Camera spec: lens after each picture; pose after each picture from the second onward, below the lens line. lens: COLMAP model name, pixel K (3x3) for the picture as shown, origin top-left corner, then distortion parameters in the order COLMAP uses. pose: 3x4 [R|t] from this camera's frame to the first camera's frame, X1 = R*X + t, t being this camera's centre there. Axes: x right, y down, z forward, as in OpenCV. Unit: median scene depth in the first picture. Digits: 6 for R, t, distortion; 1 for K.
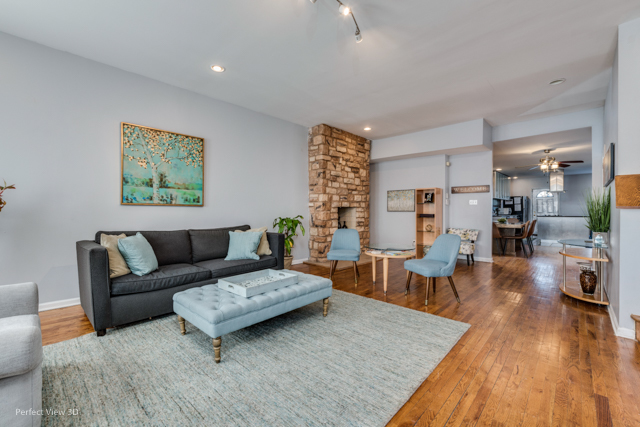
lens RADIAL K [[270.5, 0, 314.5], [0, 270.5, 213.4], [0, 0, 1]] dist [0.000811, -0.000197]
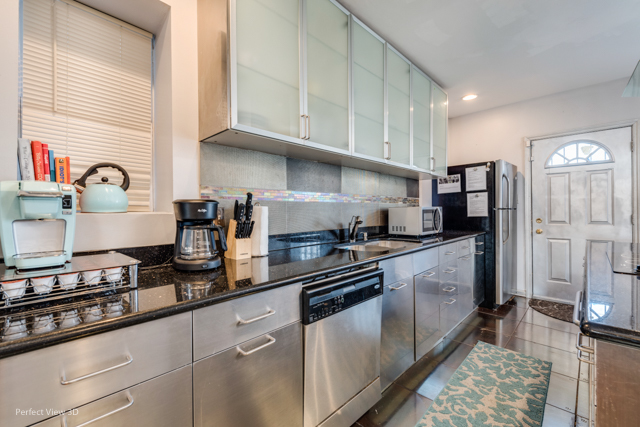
lens RADIAL K [[270.5, 0, 314.5], [0, 270.5, 213.4], [0, 0, 1]] dist [0.000811, -0.000197]
pose [[0.999978, -0.006151, -0.002421, 1.168362], [0.006165, 0.999964, 0.005814, -0.030438], [0.002385, -0.005829, 0.999980, 1.446001]]
